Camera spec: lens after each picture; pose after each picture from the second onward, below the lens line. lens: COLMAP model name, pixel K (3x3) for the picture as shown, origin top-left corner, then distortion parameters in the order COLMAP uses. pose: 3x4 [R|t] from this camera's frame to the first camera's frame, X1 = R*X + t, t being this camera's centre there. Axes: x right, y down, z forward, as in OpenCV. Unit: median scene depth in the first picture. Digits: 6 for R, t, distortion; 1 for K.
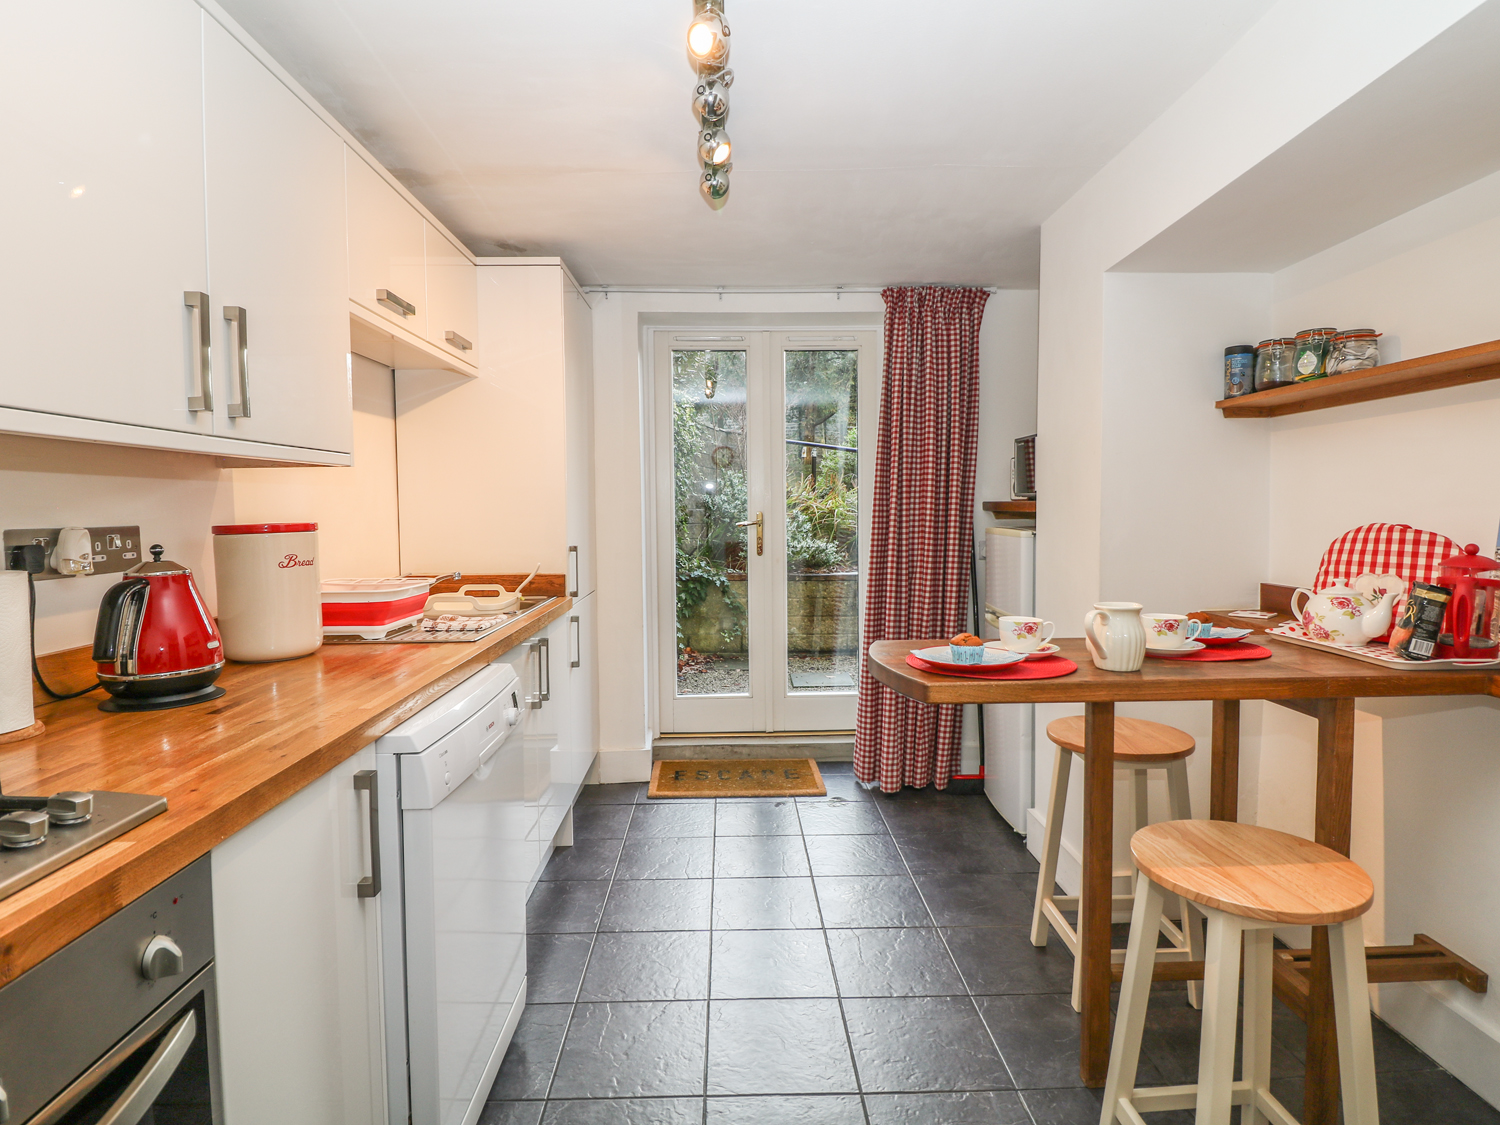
lens RADIAL K [[804.2, 0, 750.3], [0, 804.2, 545.0], [0, 0, 1]] dist [-0.000373, -0.015004]
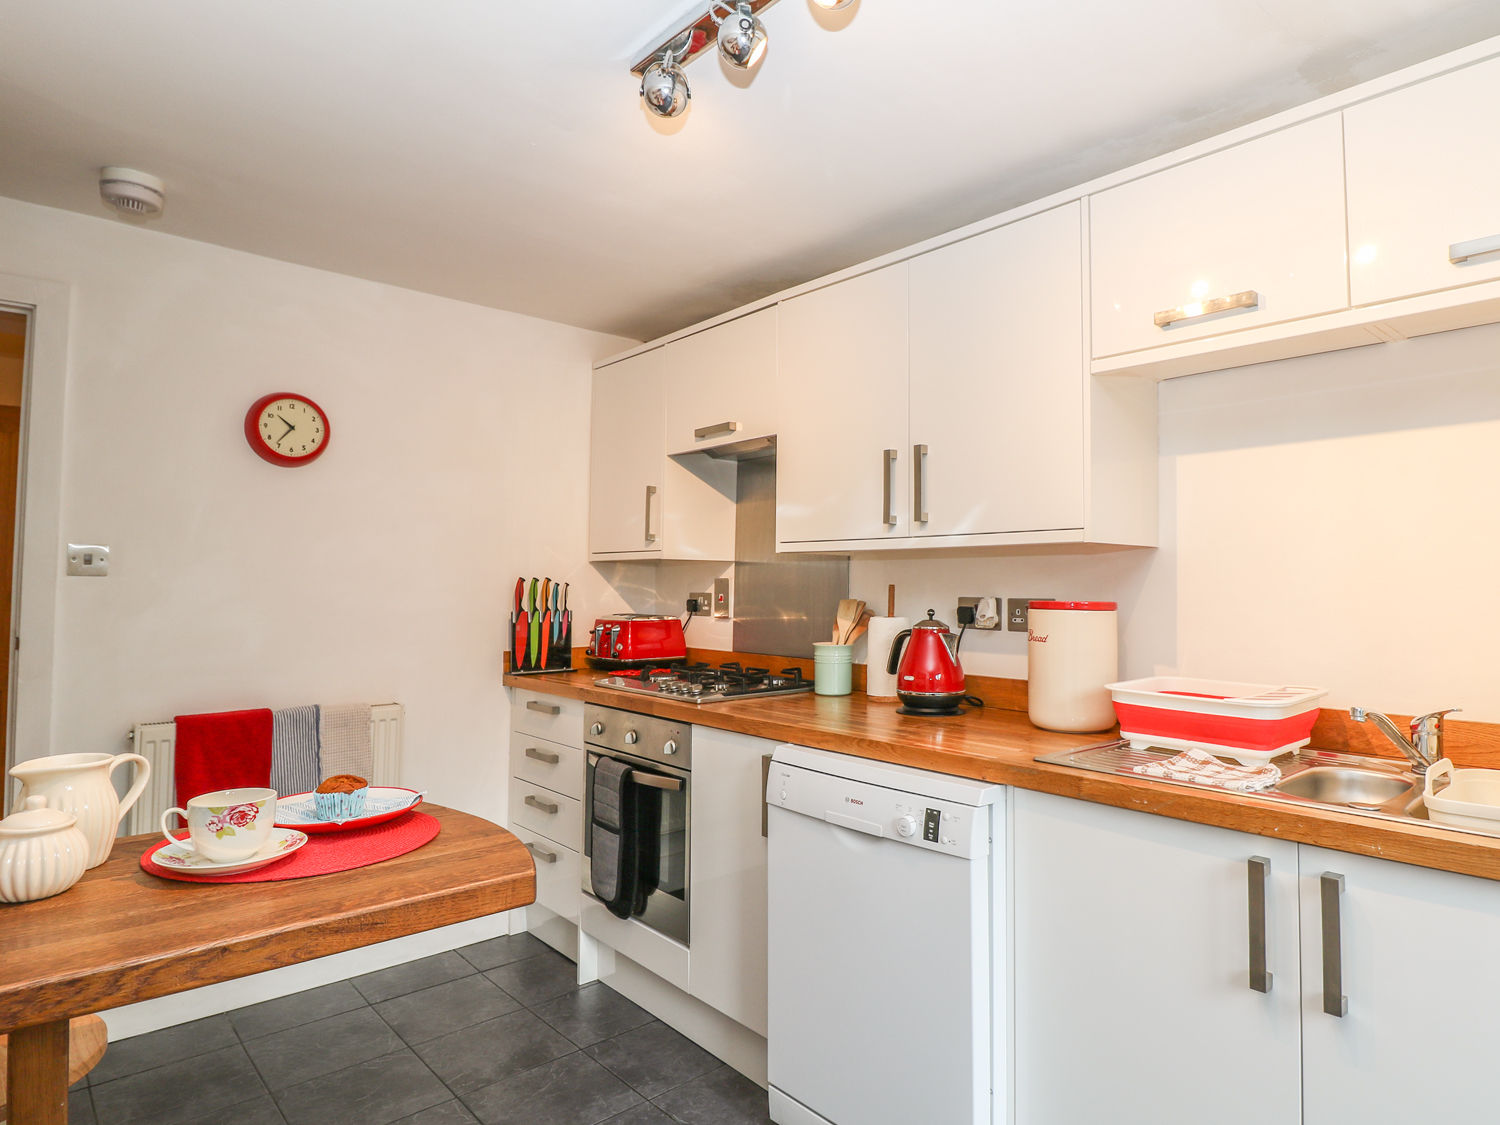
lens RADIAL K [[809.0, 0, 750.8], [0, 809.0, 545.4], [0, 0, 1]] dist [0.001128, -0.017554]
pose [[-0.745553, -0.025858, -0.665945, 0.329598], [-0.029948, 0.999537, -0.005282, -0.062961], [0.665773, 0.016005, -0.745983, 1.158011]]
